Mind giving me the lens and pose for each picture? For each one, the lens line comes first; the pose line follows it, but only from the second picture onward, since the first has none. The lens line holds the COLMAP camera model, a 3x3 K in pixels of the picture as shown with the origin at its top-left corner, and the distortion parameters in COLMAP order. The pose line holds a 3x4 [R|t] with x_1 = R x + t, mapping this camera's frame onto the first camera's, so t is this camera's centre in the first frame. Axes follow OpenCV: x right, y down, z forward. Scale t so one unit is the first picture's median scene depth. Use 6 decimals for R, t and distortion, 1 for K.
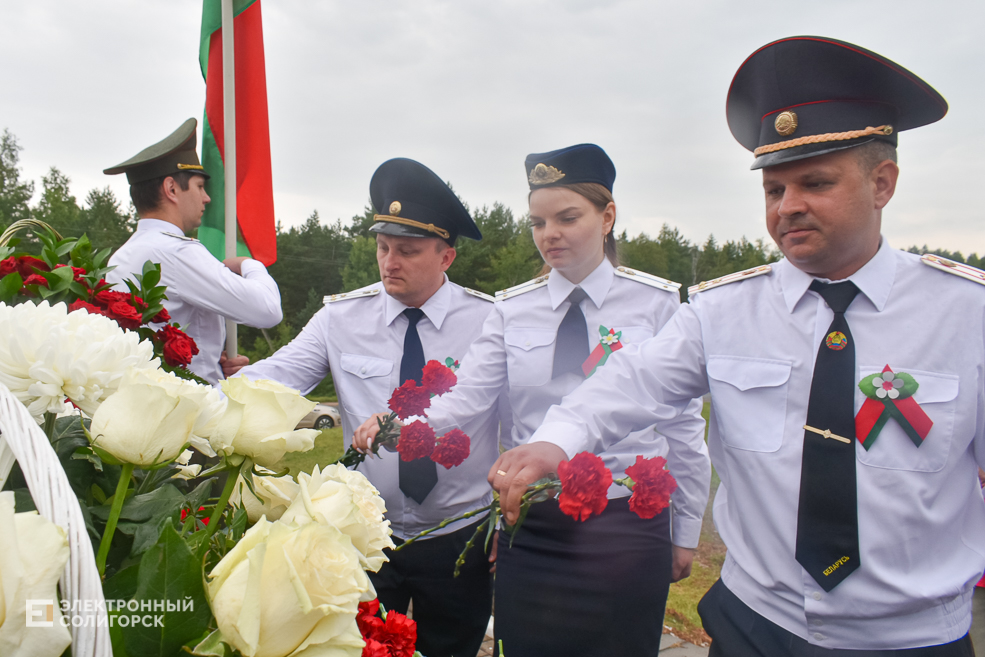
lens RADIAL K [[901.1, 0, 450.3], [0, 901.1, 348.5], [0, 0, 1]] dist [0.045026, -0.009107]
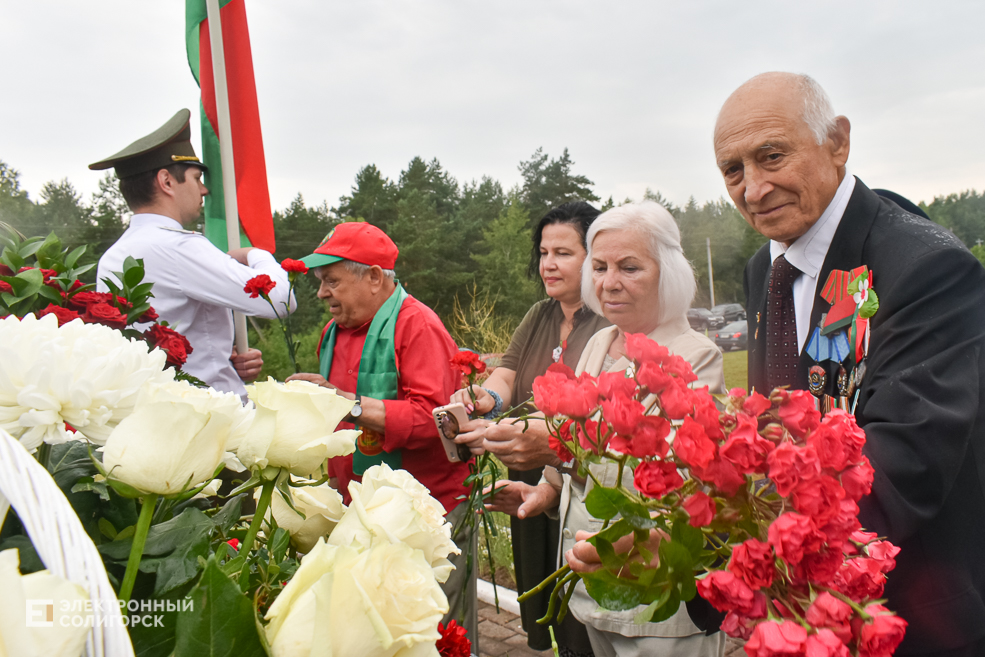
lens RADIAL K [[887.6, 0, 572.3], [0, 887.6, 289.7], [0, 0, 1]] dist [0.066228, 0.013266]
pose [[0.987161, -0.069308, 0.143912, -0.022392], [0.073843, 0.996920, -0.026407, -0.005587], [-0.141638, 0.036694, 0.989238, 0.024715]]
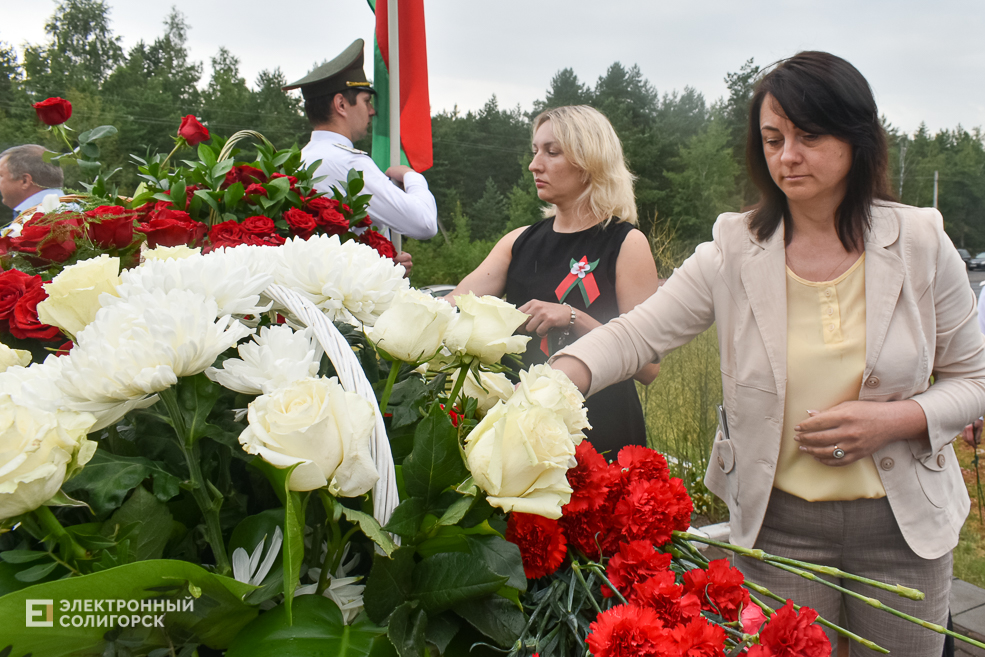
lens RADIAL K [[985.3, 0, 579.4], [0, 985.3, 267.5], [0, 0, 1]] dist [0.061291, 0.032896]
pose [[0.998334, 0.015599, -0.055551, -0.000958], [-0.013981, 0.999470, 0.029407, -0.020233], [0.055980, -0.028581, 0.998023, -0.156188]]
